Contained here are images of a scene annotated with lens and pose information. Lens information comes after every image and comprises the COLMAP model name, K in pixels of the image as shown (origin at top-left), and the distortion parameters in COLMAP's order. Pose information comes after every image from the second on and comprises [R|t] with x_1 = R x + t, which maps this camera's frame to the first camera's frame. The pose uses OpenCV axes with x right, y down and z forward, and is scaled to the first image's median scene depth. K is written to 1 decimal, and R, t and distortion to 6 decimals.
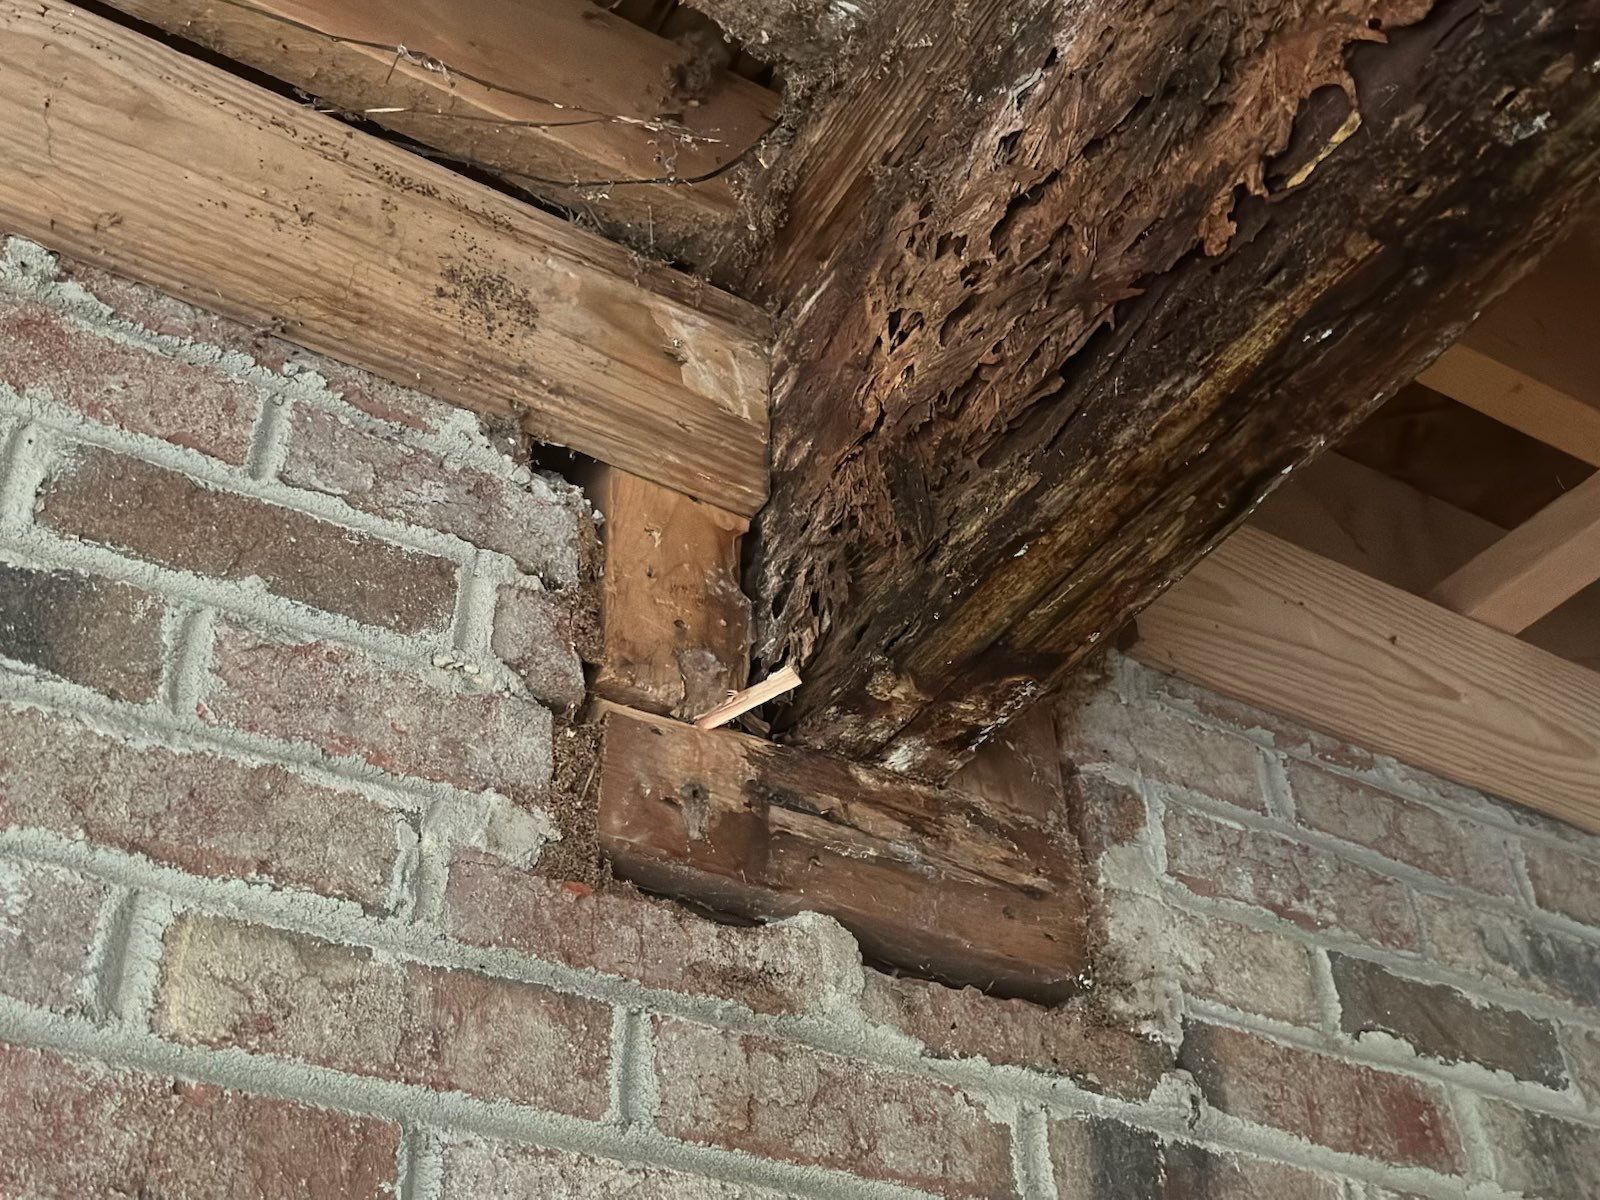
lens RADIAL K [[1931.6, 0, 827.4], [0, 1931.6, 606.0], [0, 0, 1]] dist [0.208922, -0.490802]
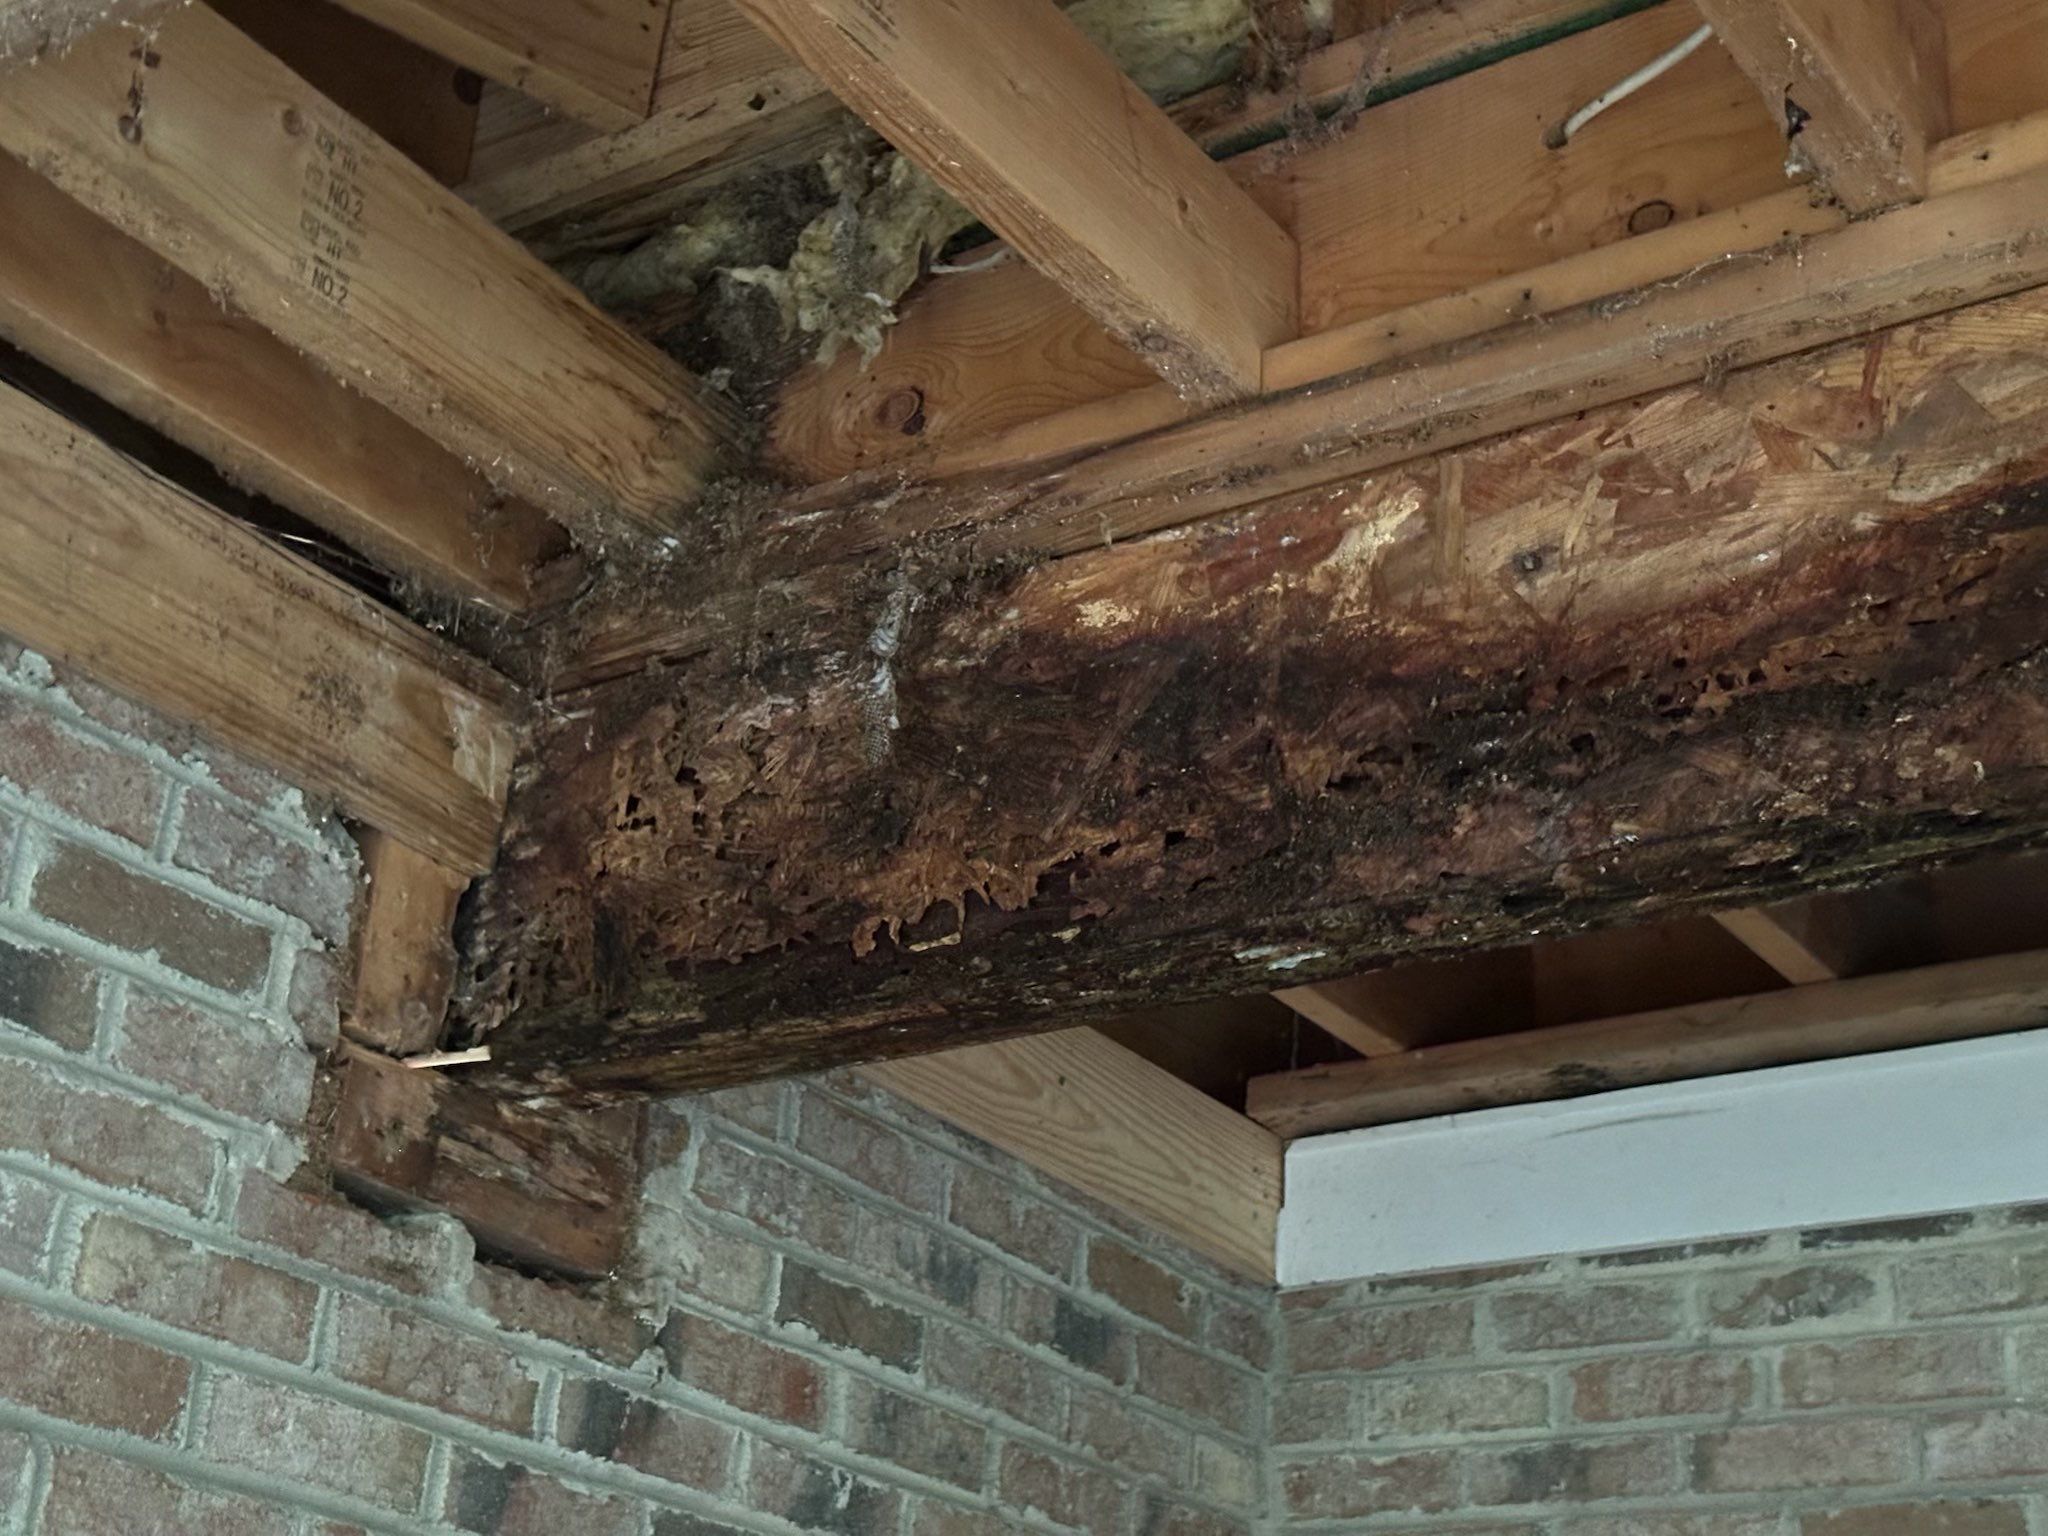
lens RADIAL K [[3187.6, 0, 1023.6], [0, 3187.6, 801.1], [0, 0, 1]] dist [0.143767, -0.022303]
pose [[0.909555, 0.262123, 0.322493, -0.449273], [-0.336213, 0.920245, 0.200276, -0.710087], [-0.244276, -0.290588, 0.925142, -1.138952]]
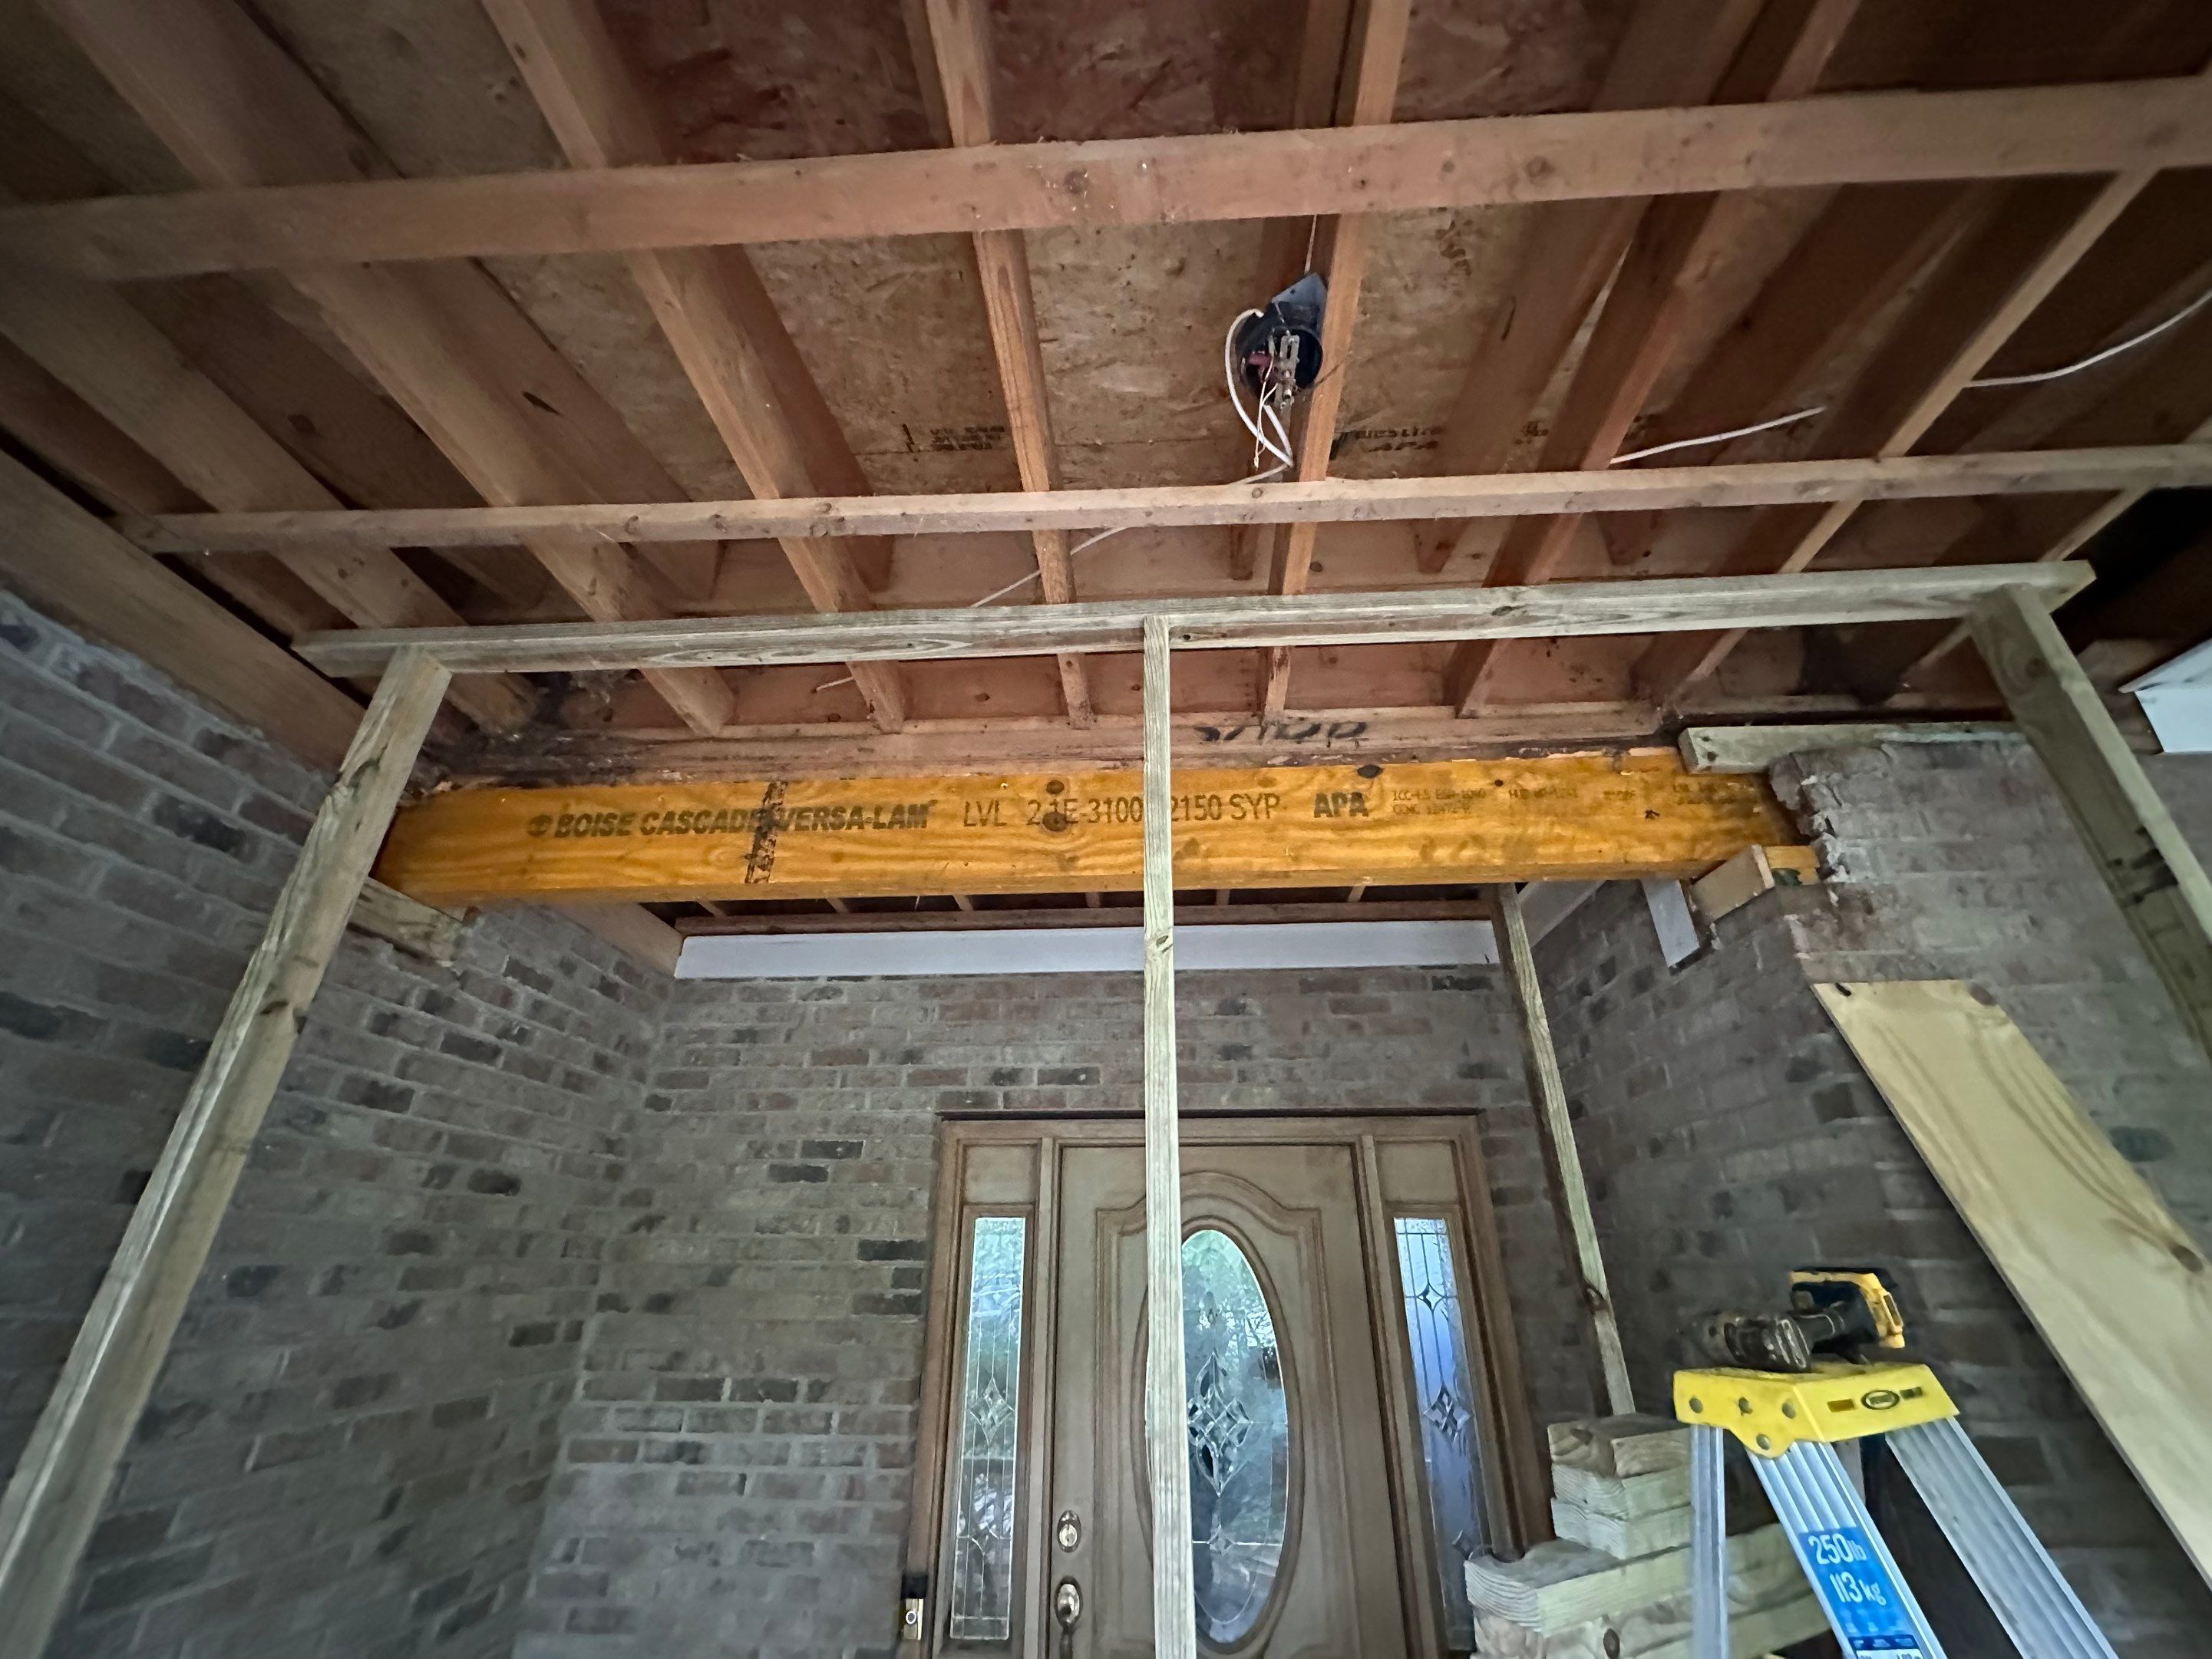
lens RADIAL K [[882.4, 0, 1106.7], [0, 882.4, 833.2], [0, 0, 1]] dist [-0.000581, -0.000053]
pose [[0.579167, 0.410621, 0.704241, -0.548110], [-0.540313, 0.840230, -0.045560, -0.798798], [-0.610433, -0.354124, 0.708497, -1.283317]]
